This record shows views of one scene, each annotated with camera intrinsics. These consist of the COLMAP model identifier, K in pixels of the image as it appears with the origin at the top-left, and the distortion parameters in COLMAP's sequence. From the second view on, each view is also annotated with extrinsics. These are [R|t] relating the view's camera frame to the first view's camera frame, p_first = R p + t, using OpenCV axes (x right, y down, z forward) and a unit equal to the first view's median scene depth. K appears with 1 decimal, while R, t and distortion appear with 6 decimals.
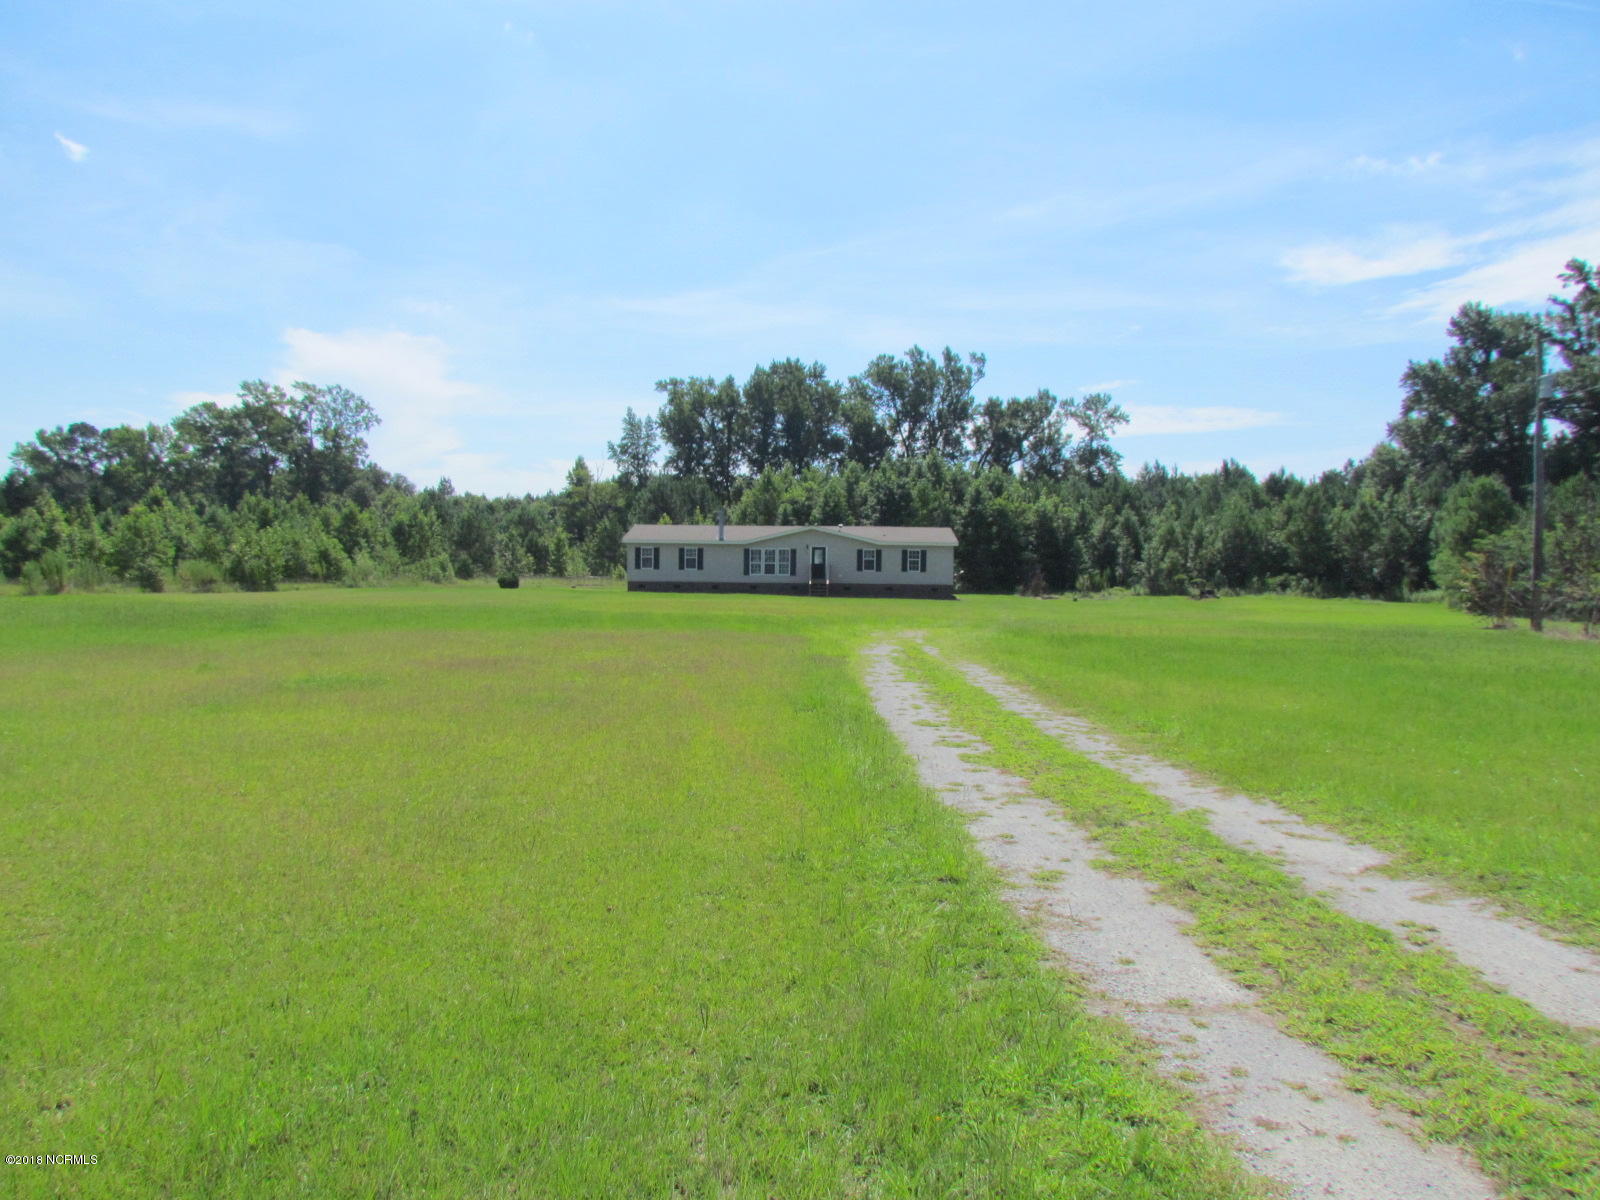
lens RADIAL K [[1141.2, 0, 800.0], [0, 1141.2, 600.0], [0, 0, 1]] dist [-0.002236, 0.000963]
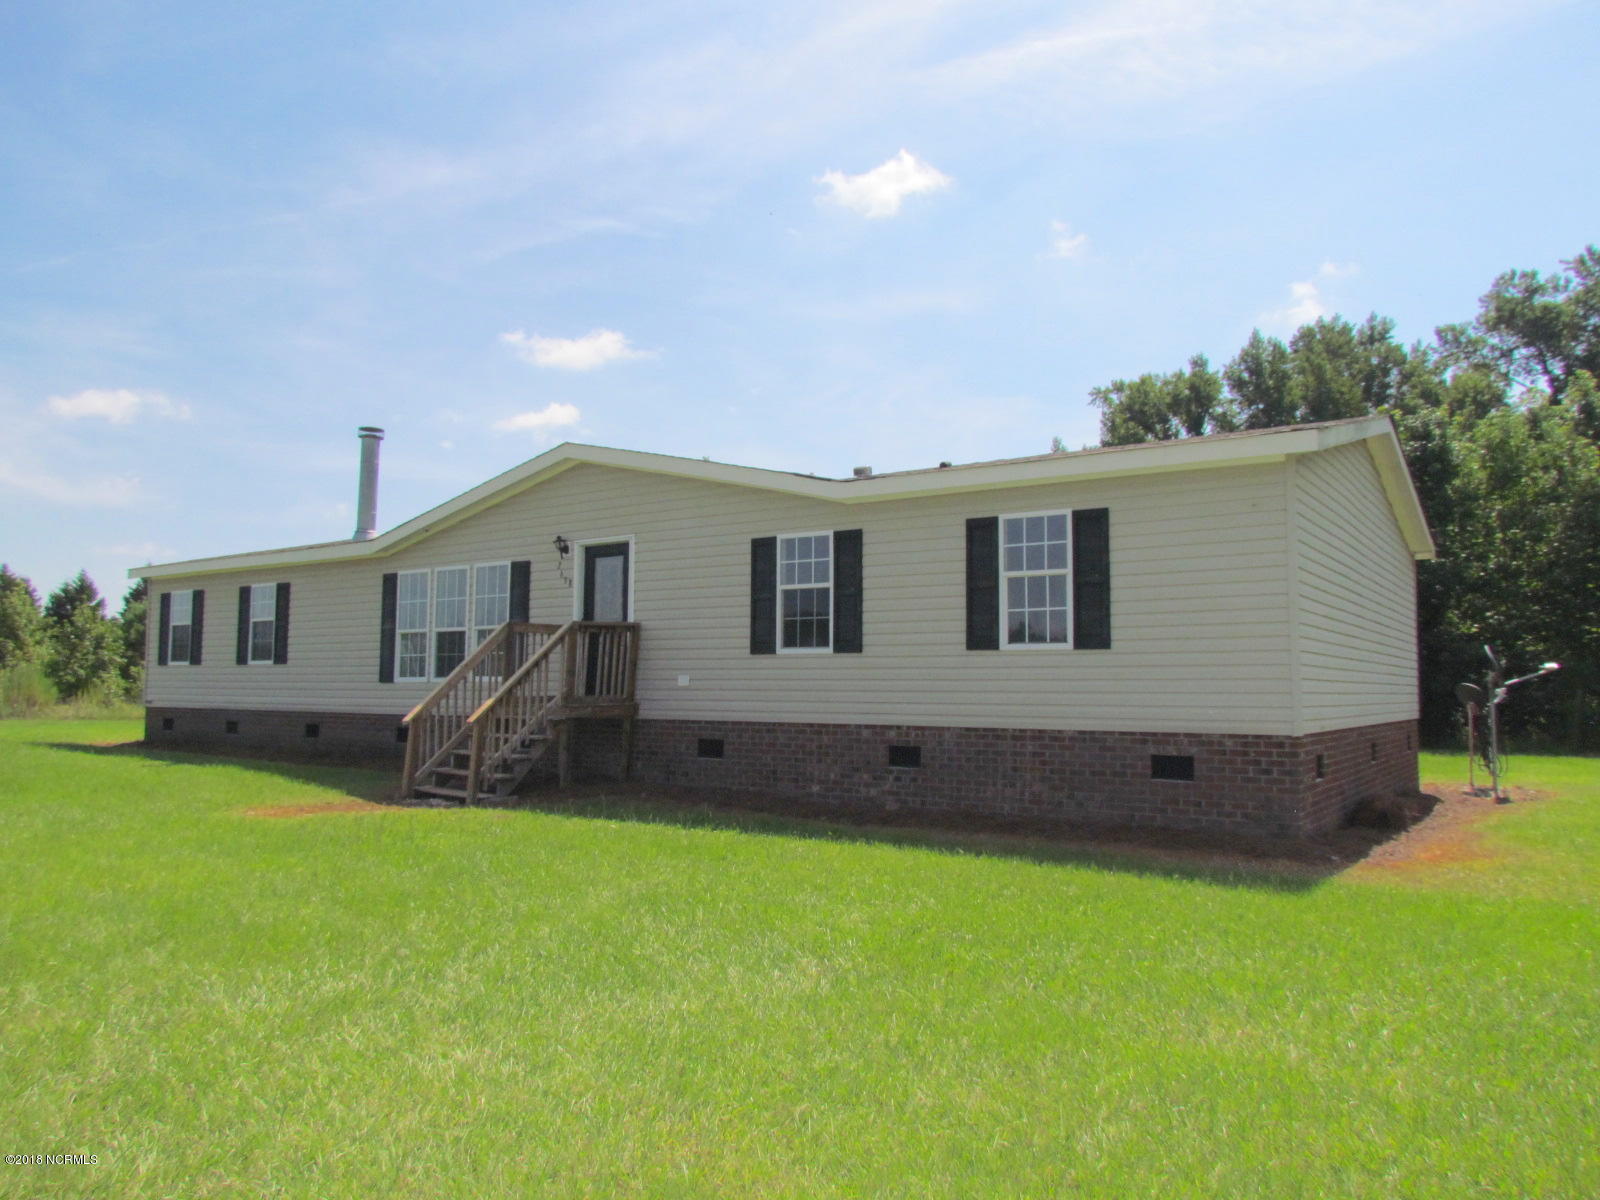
lens RADIAL K [[1141.2, 0, 800.0], [0, 1141.2, 600.0], [0, 0, 1]] dist [-0.002236, 0.000963]
pose [[0.841692, -0.048982, -0.537731, 0.153046], [-0.010847, 0.994142, -0.107535, -0.014715], [0.539849, 0.096344, 0.836230, 0.844870]]
